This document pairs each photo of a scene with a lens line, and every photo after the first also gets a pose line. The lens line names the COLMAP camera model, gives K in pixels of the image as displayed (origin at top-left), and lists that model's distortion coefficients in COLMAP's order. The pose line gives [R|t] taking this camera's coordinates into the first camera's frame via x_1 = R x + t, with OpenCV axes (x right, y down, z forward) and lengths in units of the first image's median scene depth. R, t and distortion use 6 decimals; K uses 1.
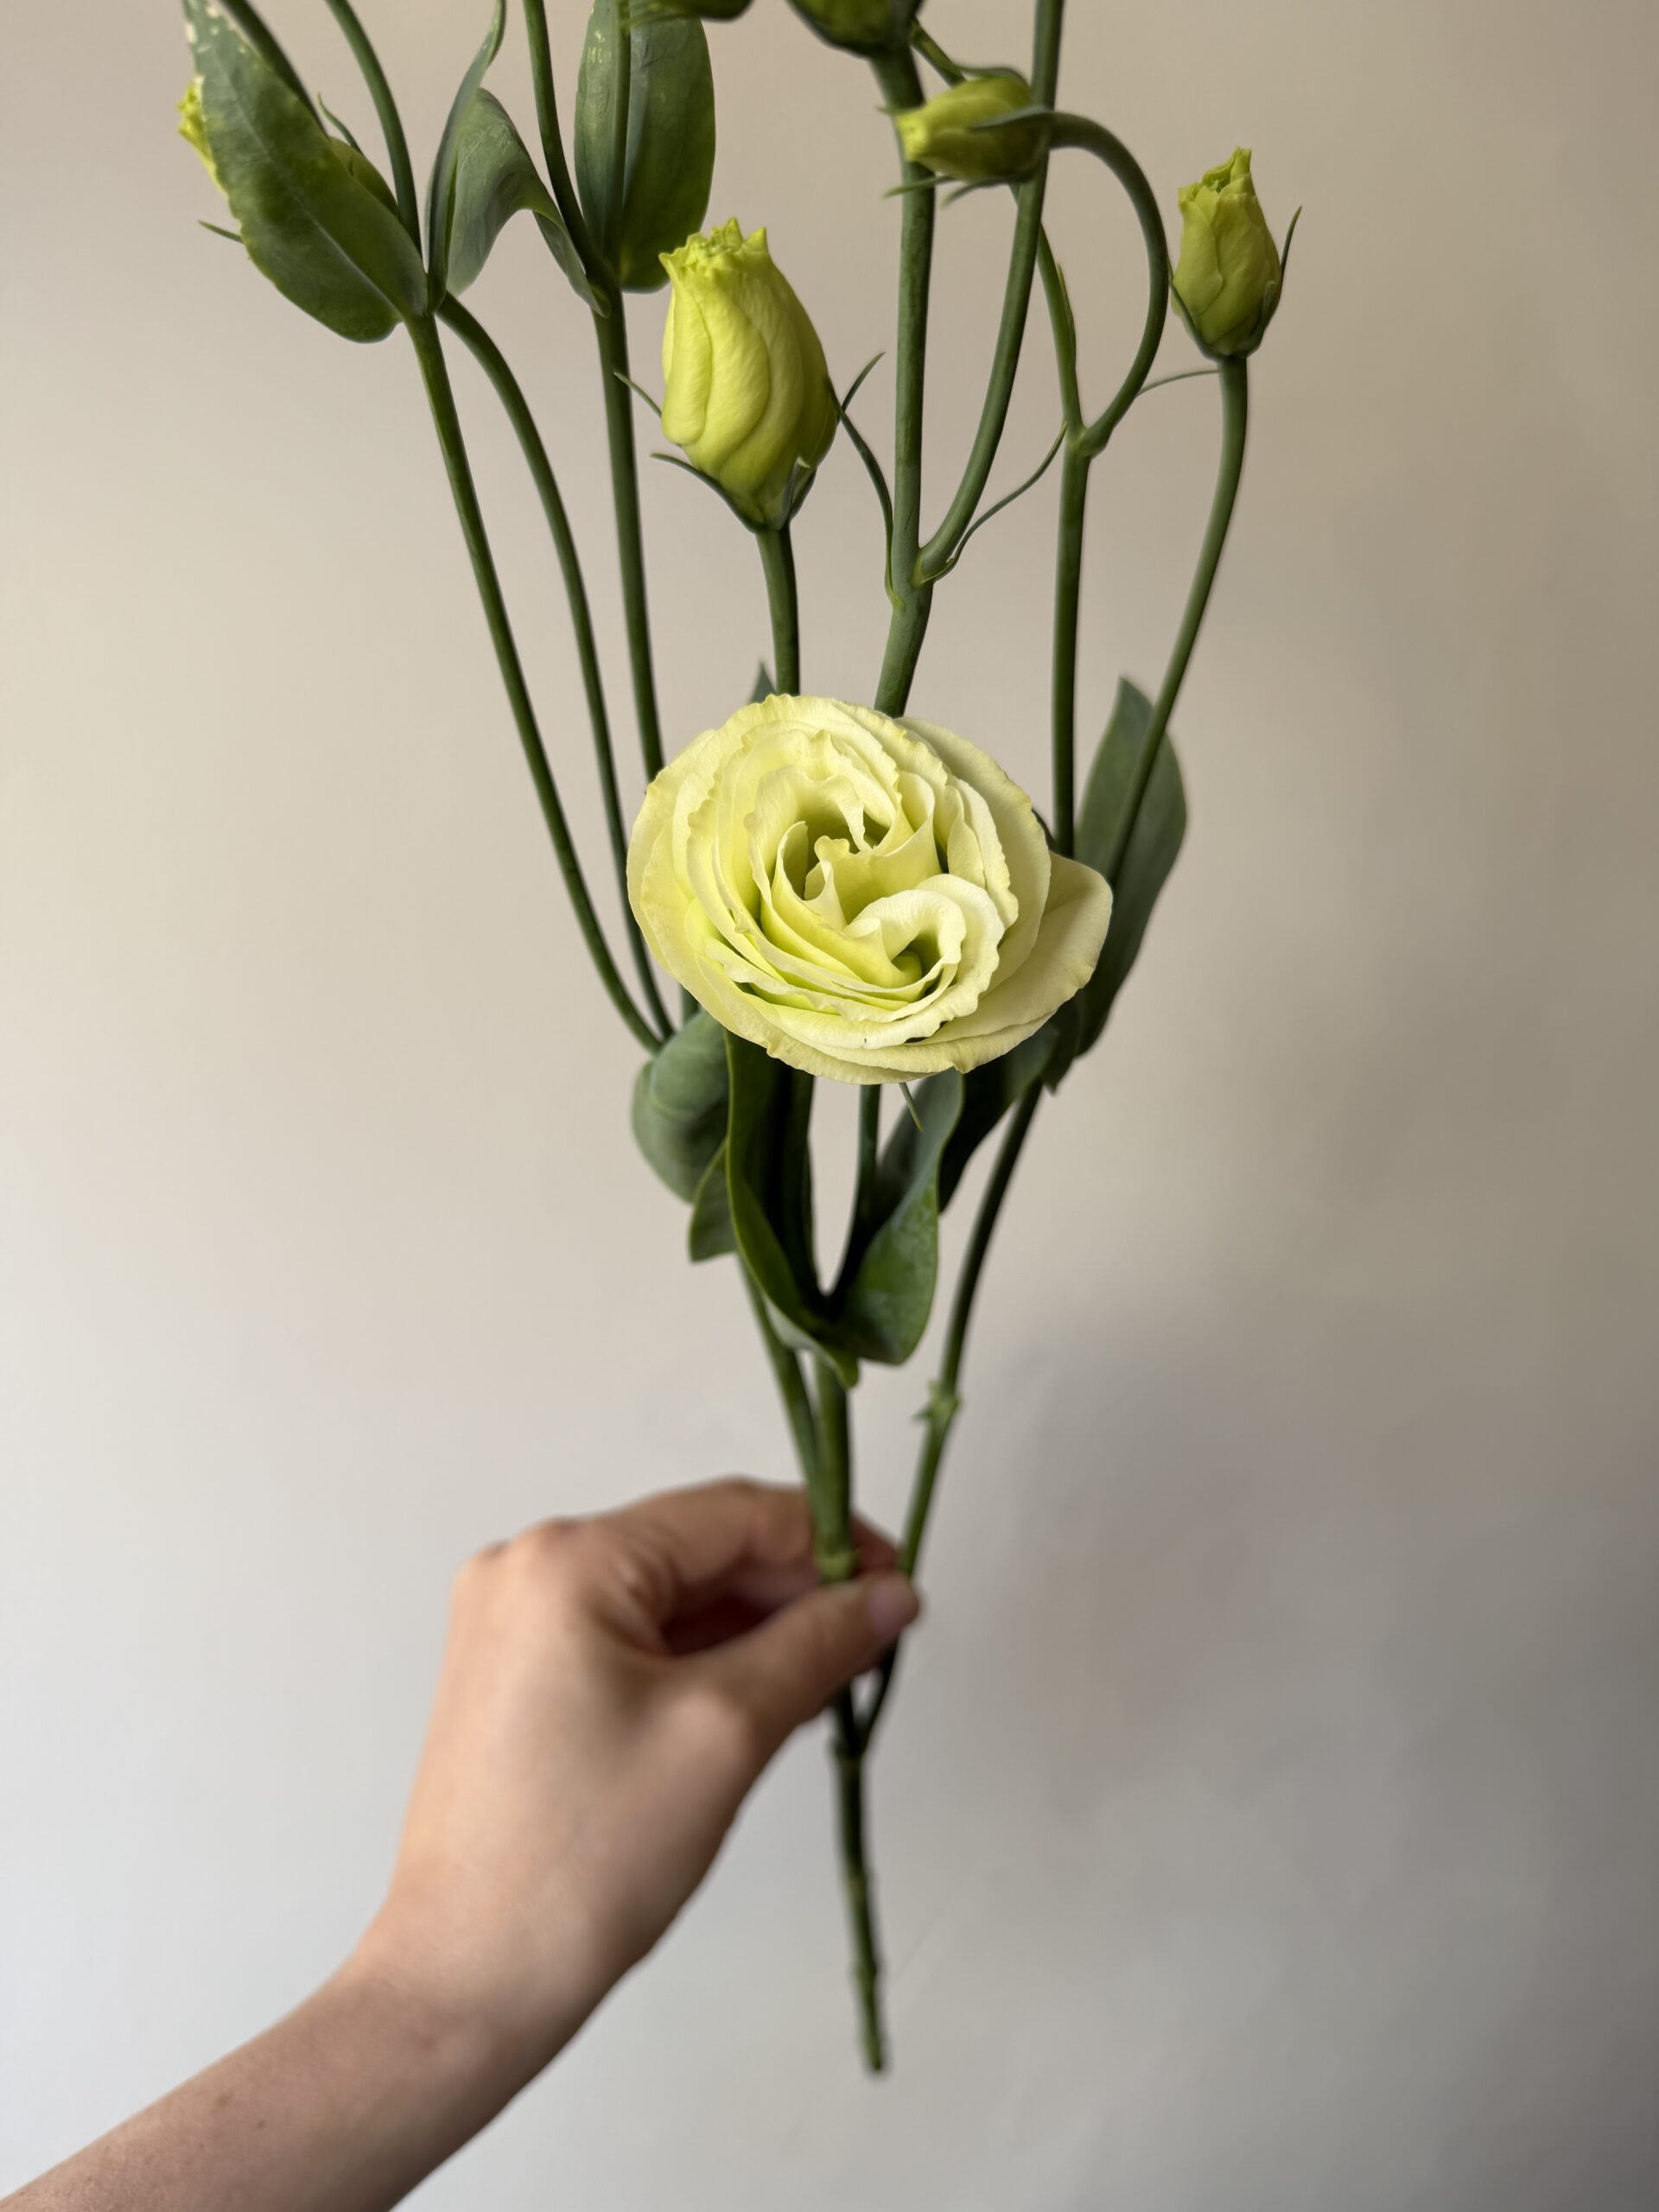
lens RADIAL K [[1603.5, 0, 832.0], [0, 1603.5, 1080.4], [0, 0, 1]] dist [-0.020299, -0.058901]
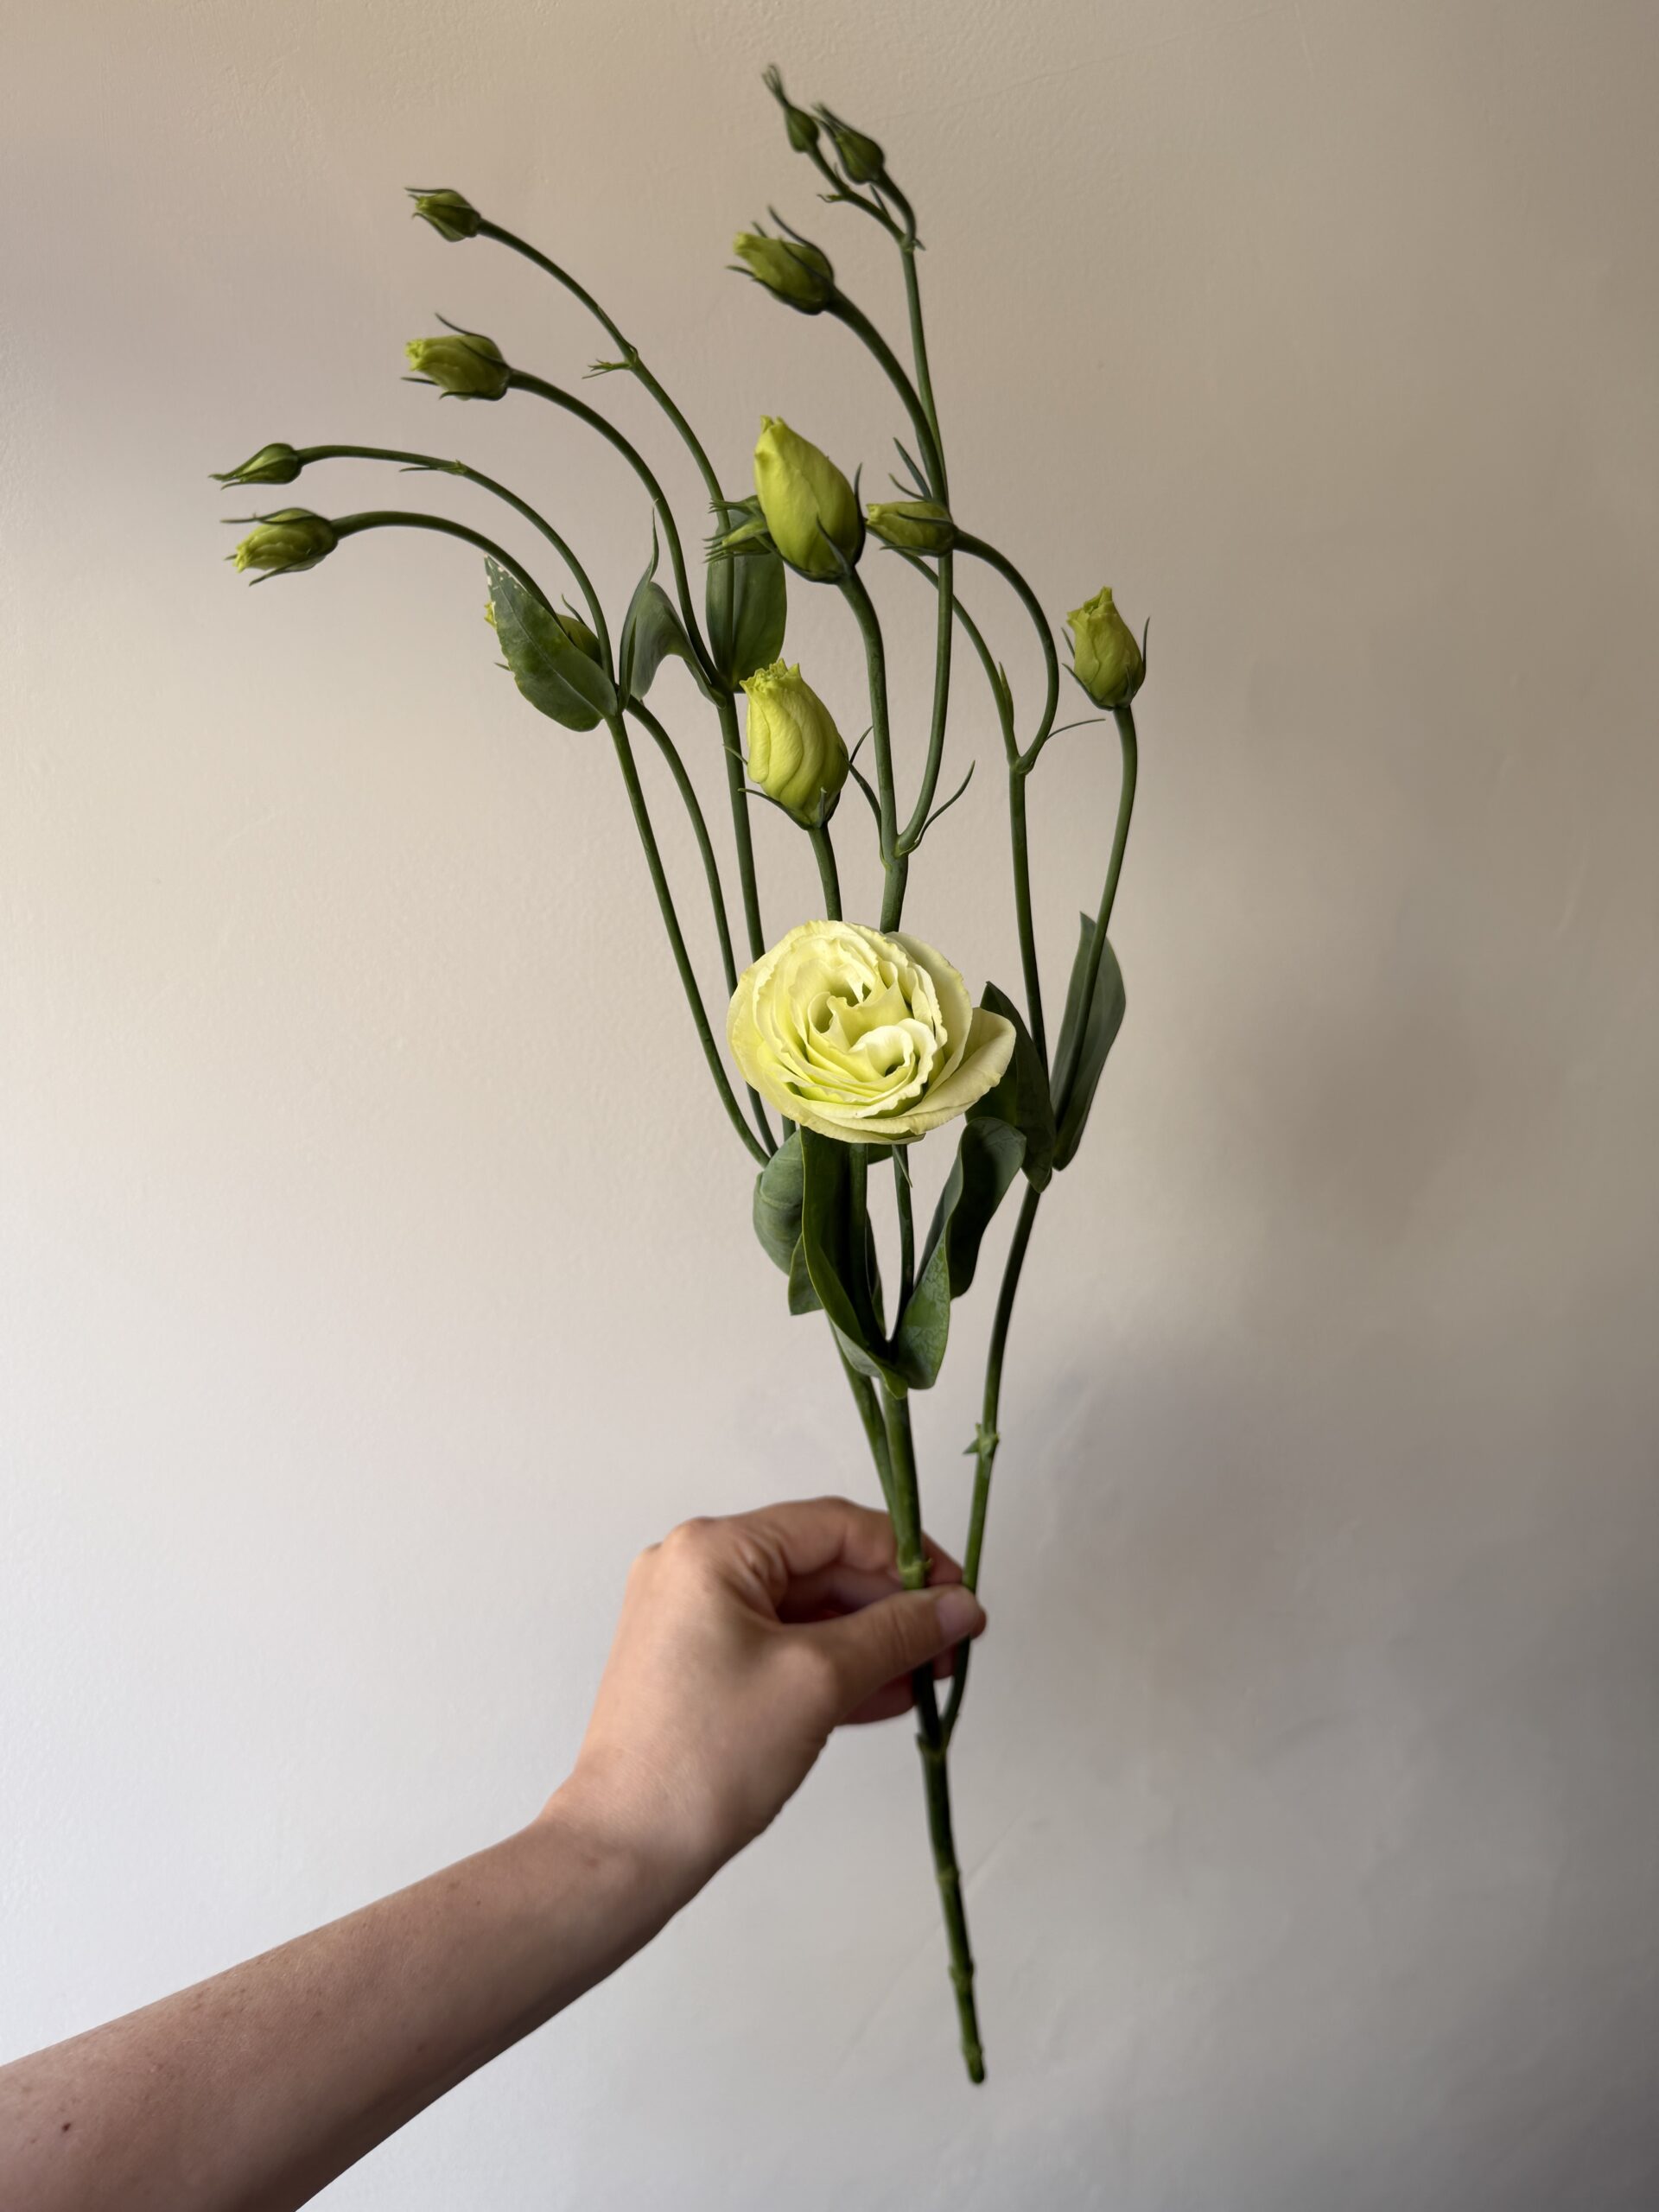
lens RADIAL K [[1603.5, 0, 832.0], [0, 1603.5, 1080.4], [0, 0, 1]] dist [-0.020299, -0.058901]
pose [[0.990812, -0.023310, -0.133223, 0.192529], [-0.000220, 0.984756, -0.173942, 0.205760], [0.135247, 0.172373, 0.975703, -0.580907]]
